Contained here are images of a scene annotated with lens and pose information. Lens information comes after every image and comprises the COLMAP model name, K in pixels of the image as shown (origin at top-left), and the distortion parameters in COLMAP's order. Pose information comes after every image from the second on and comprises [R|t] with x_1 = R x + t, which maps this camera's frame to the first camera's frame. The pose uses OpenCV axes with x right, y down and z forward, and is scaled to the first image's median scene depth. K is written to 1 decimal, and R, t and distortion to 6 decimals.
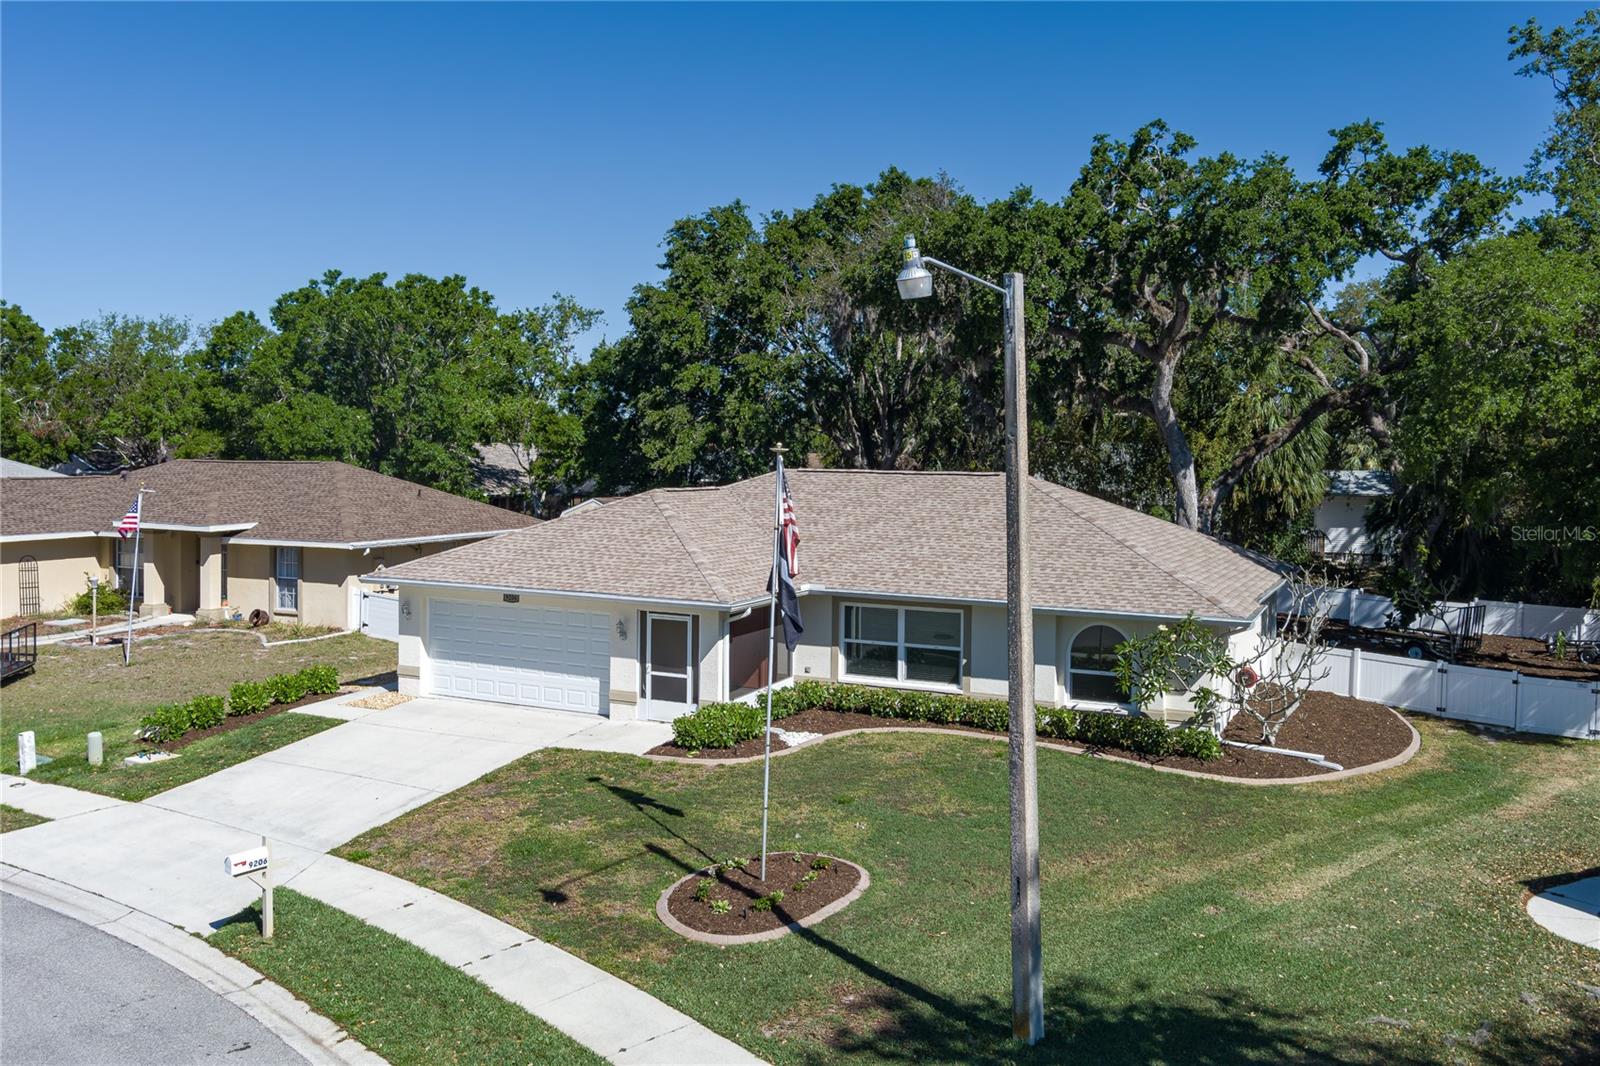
lens RADIAL K [[1300.8, 0, 800.3], [0, 1300.8, 471.6], [0, 0, 1]] dist [-0.057737, -0.005334]
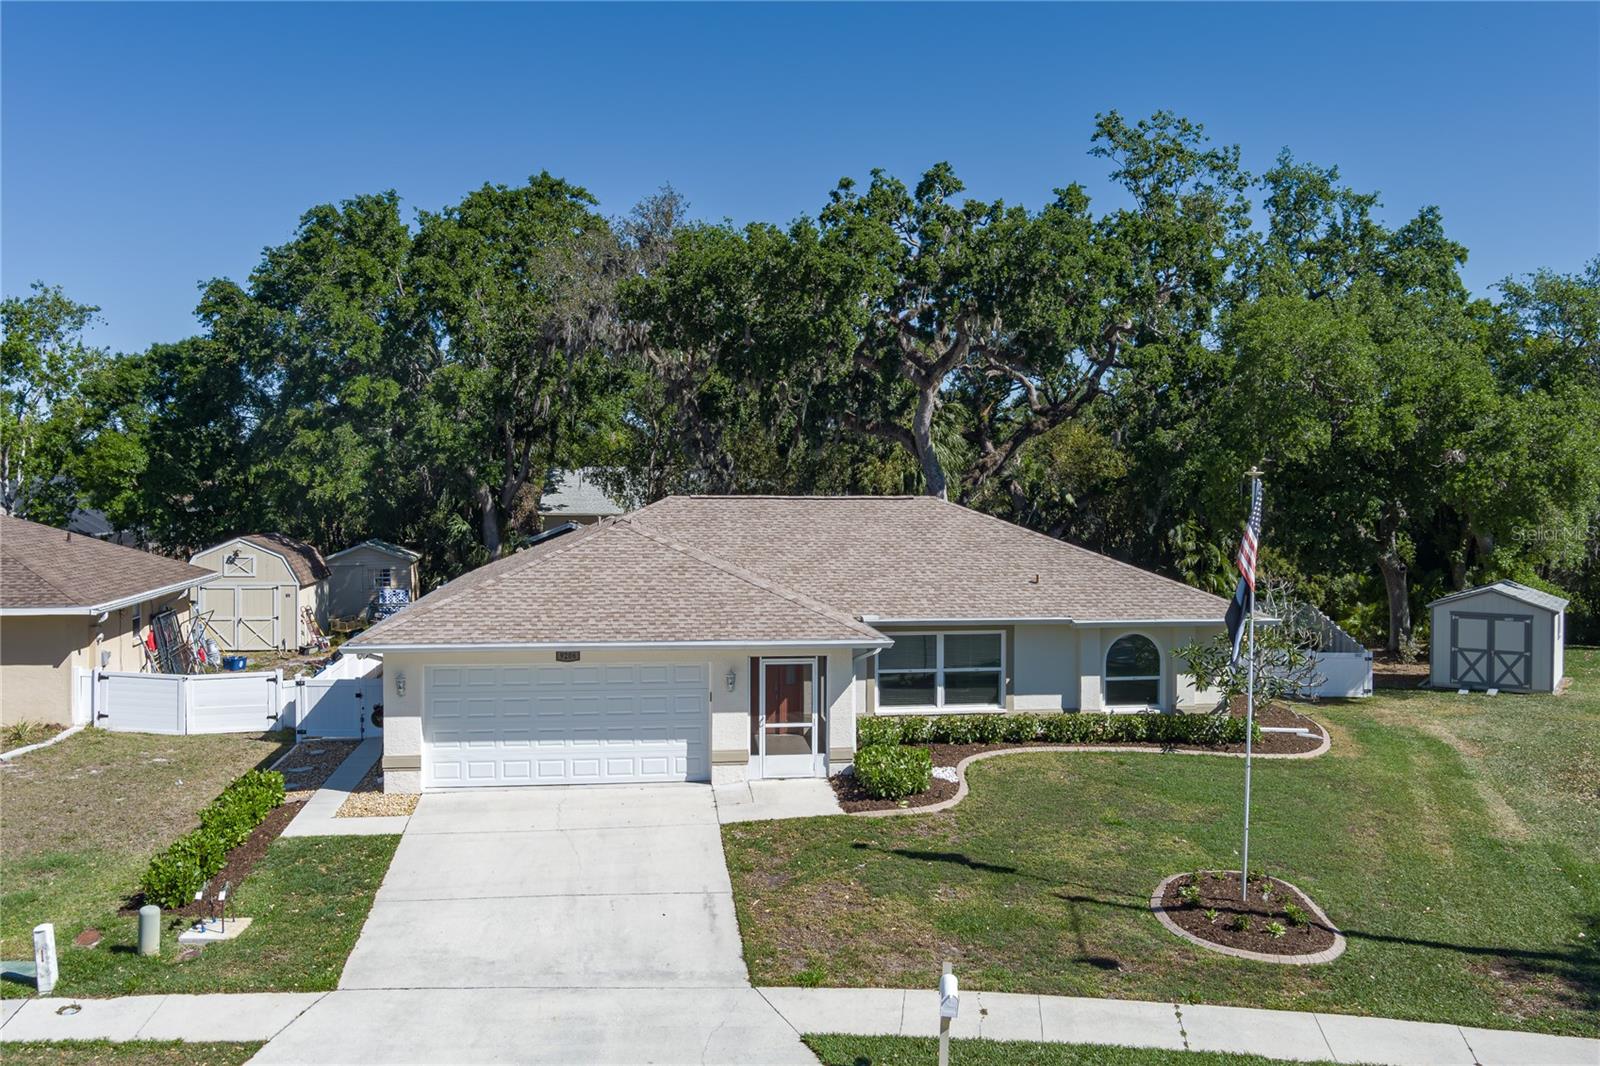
lens RADIAL K [[1312.2, 0, 804.0], [0, 1312.2, 499.2], [0, 0, 1]] dist [-0.061294, 0.014091]
pose [[0.831944, -0.016794, 0.554605, -0.577873], [0.015849, 0.999853, 0.006503, -0.005658], [-0.554633, 0.003379, 0.832088, 0.231868]]
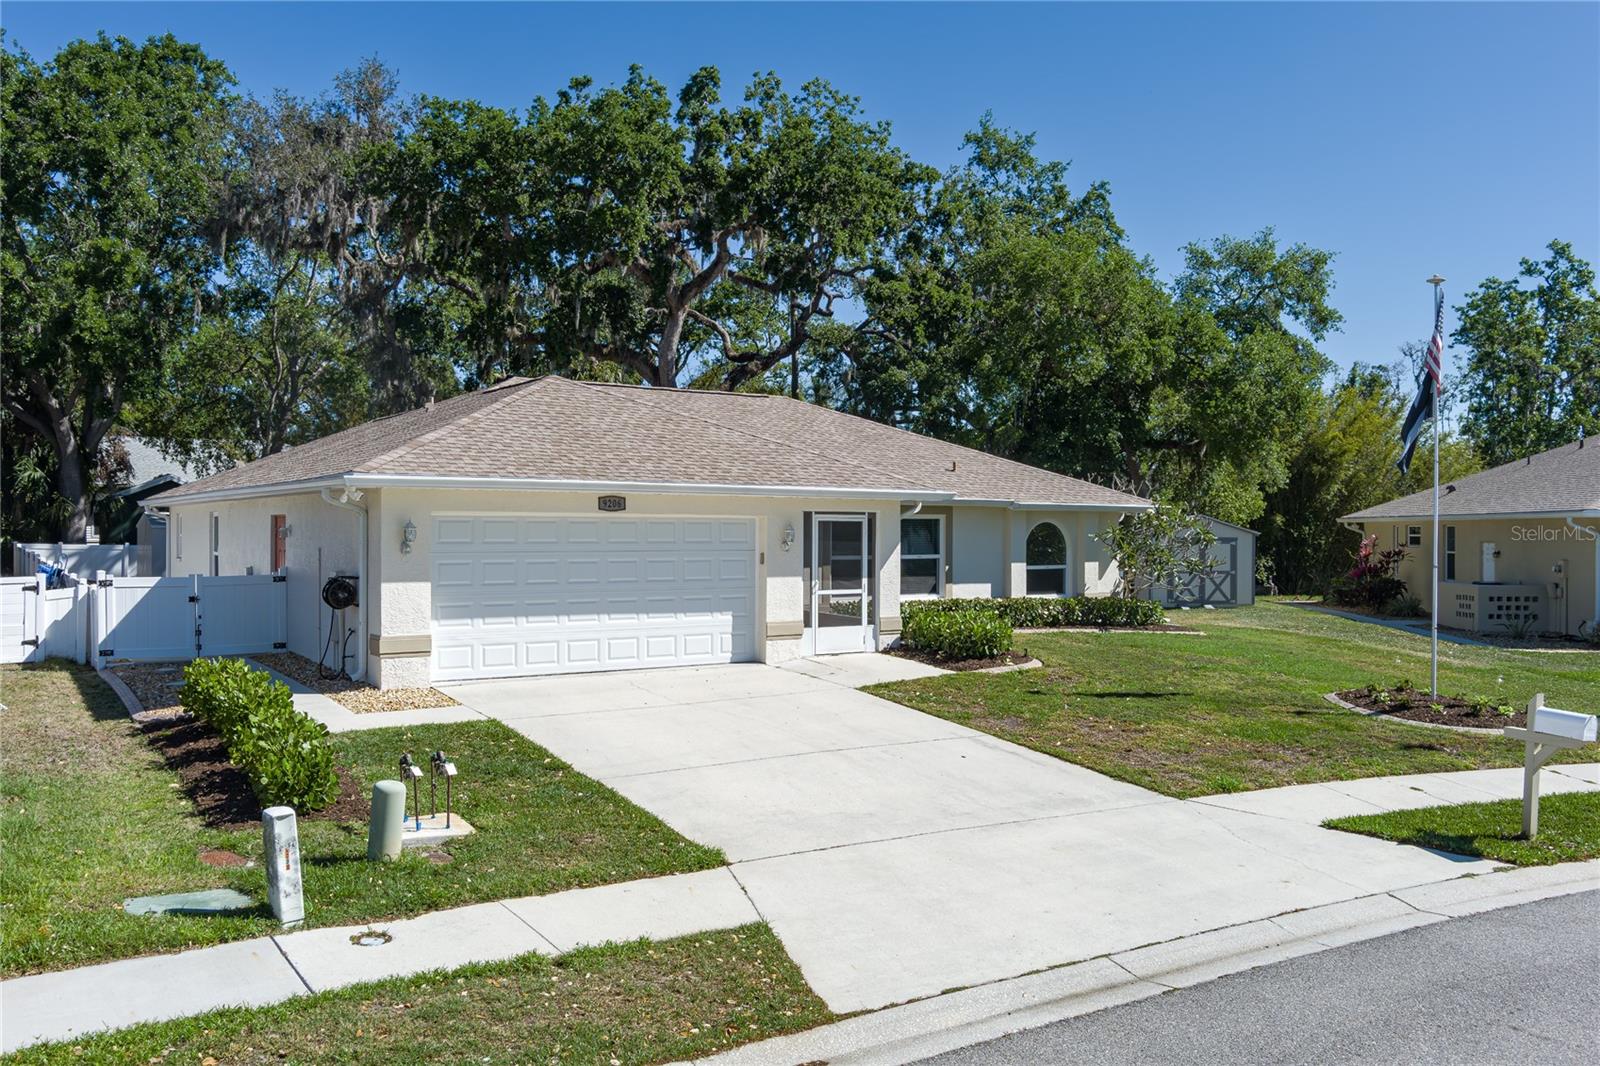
lens RADIAL K [[1304.5, 0, 800.0], [0, 1304.5, 533.0], [0, 0, 1]] dist [-0.065092, 0.006928]
pose [[0.494526, -0.012007, 0.869080, -0.766405], [0.015842, 0.999863, 0.004800, 0.114411], [-0.869019, 0.011394, 0.494648, 0.620130]]
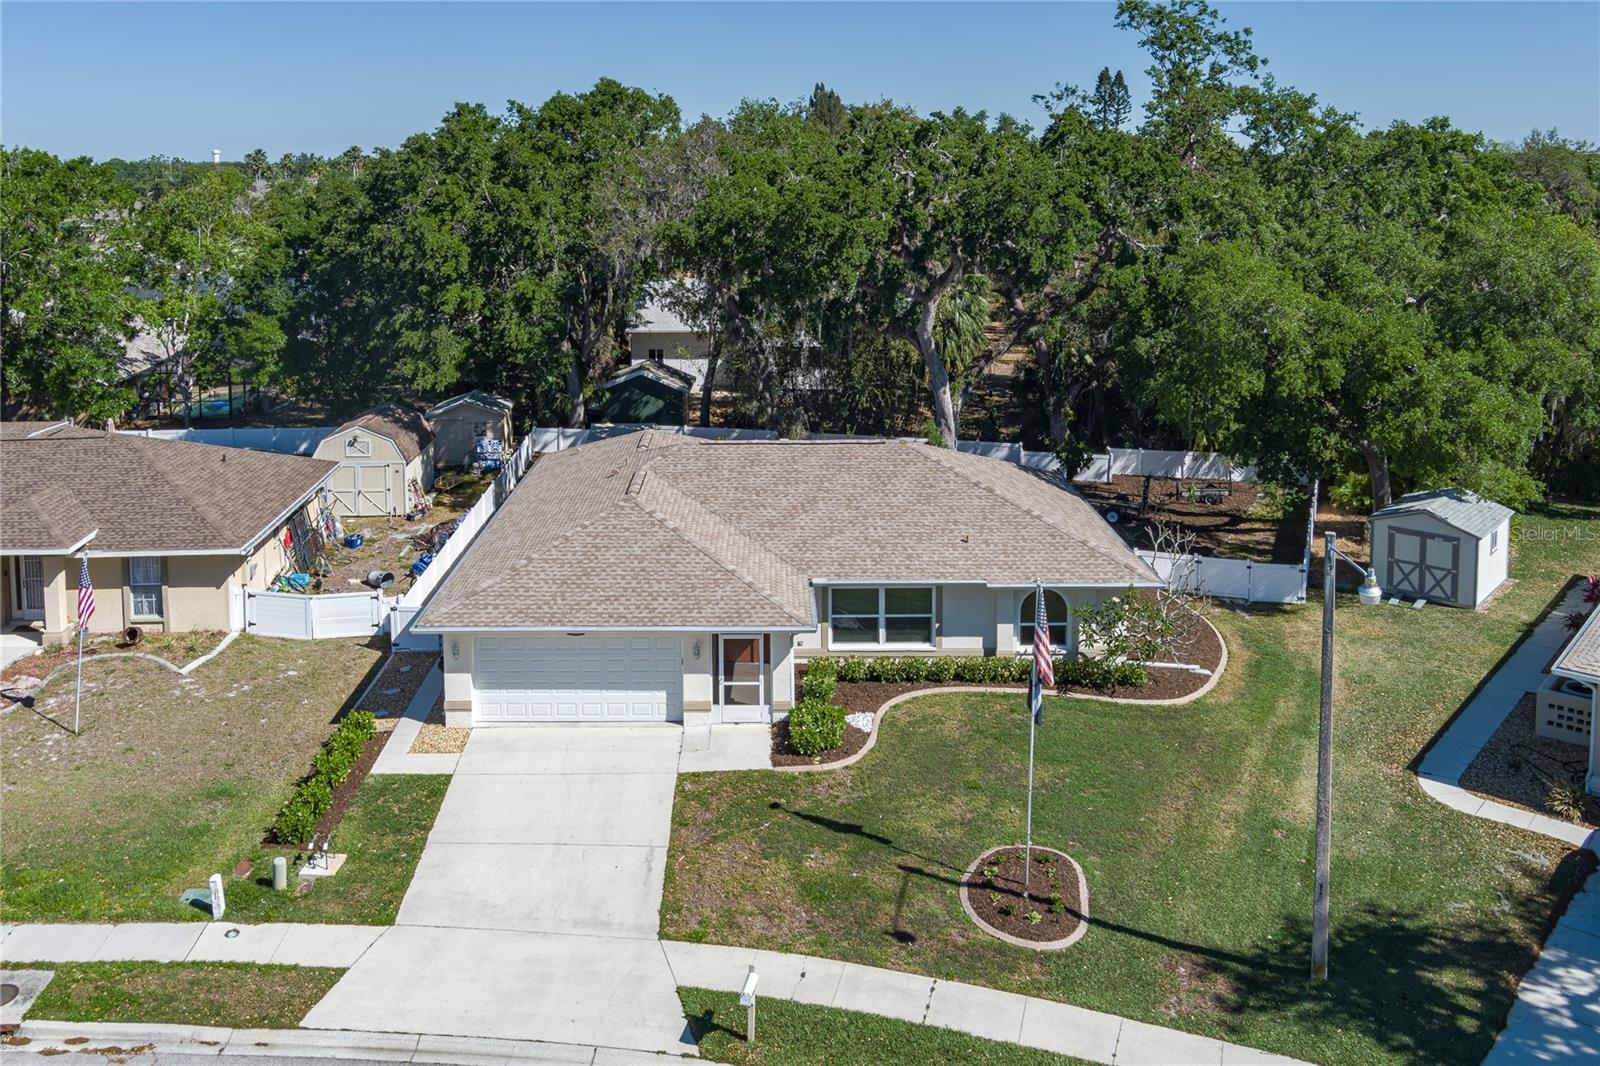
lens RADIAL K [[1340.1, 0, 745.7], [0, 1340.1, 271.2], [0, 0, 1]] dist [-0.026286, -0.013823]
pose [[0.905244, -0.055791, 0.421214, -0.577249], [0.026785, 0.996863, 0.074474, -0.303109], [-0.424047, -0.056135, 0.903899, -0.085138]]
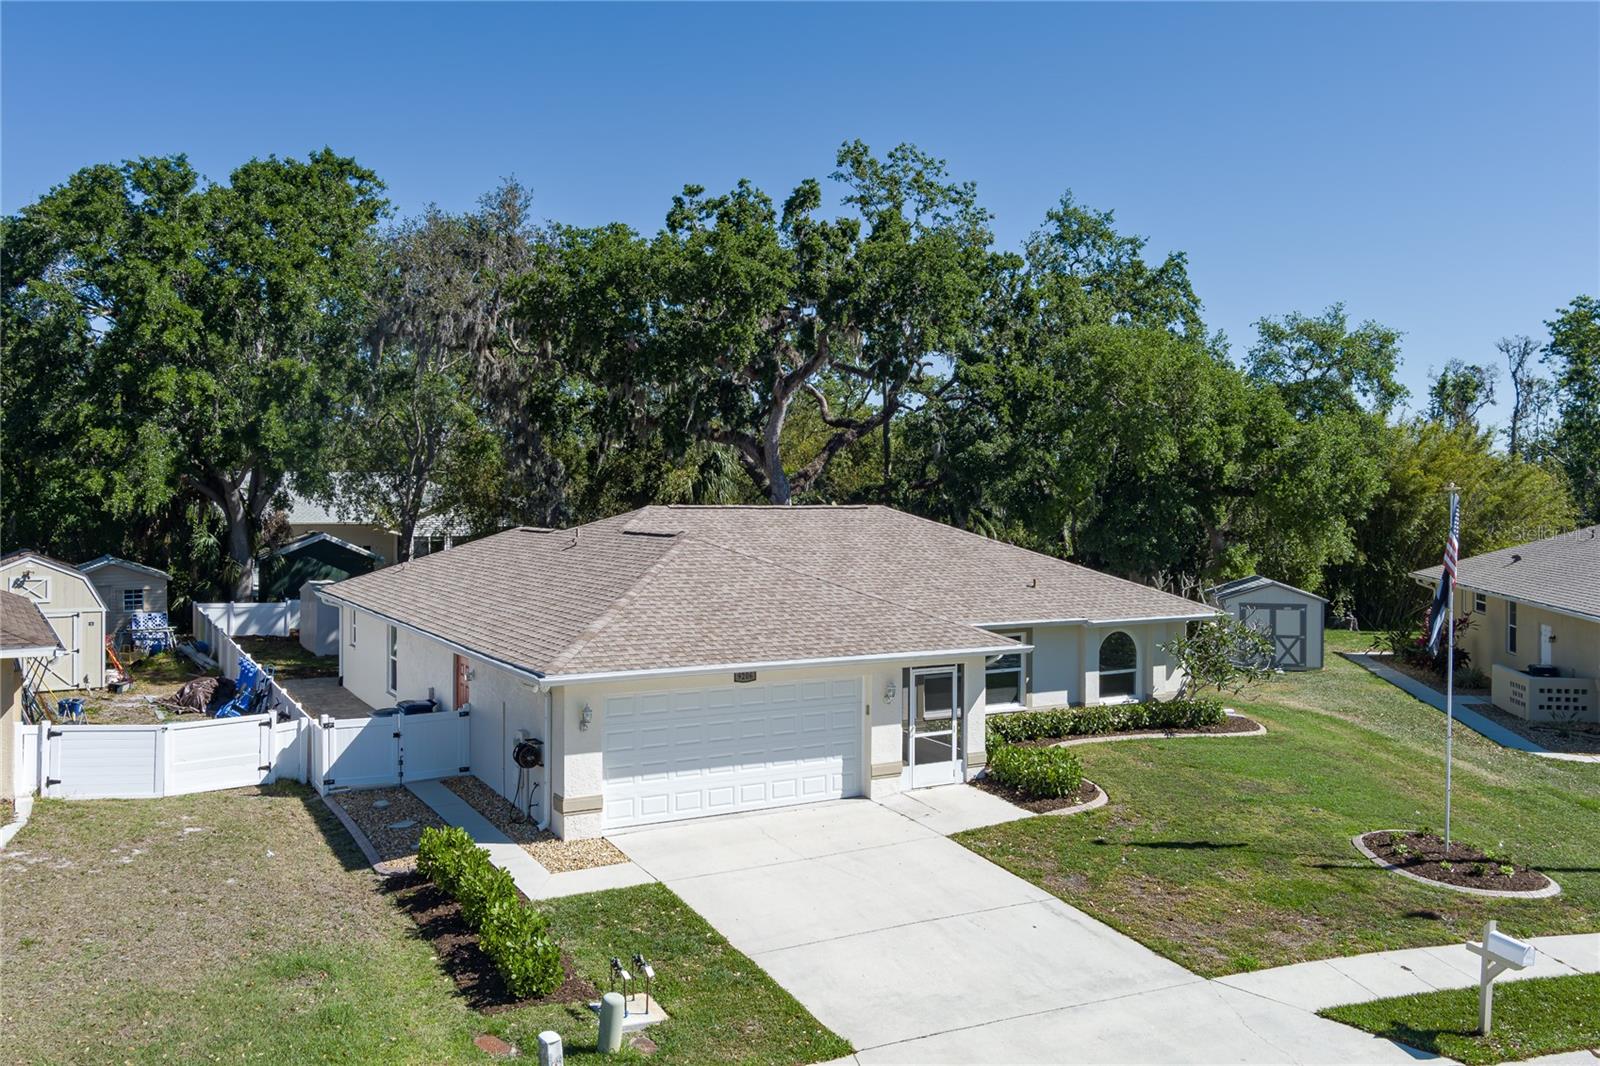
lens RADIAL K [[1312.7, 0, 772.9], [0, 1312.7, 471.2], [0, 0, 1]] dist [-0.061717, 0.011499]
pose [[0.566874, 0.002754, 0.823800, -0.895838], [0.013633, 0.999826, -0.012723, -0.016593], [-0.823691, 0.018443, 0.566738, 0.555505]]
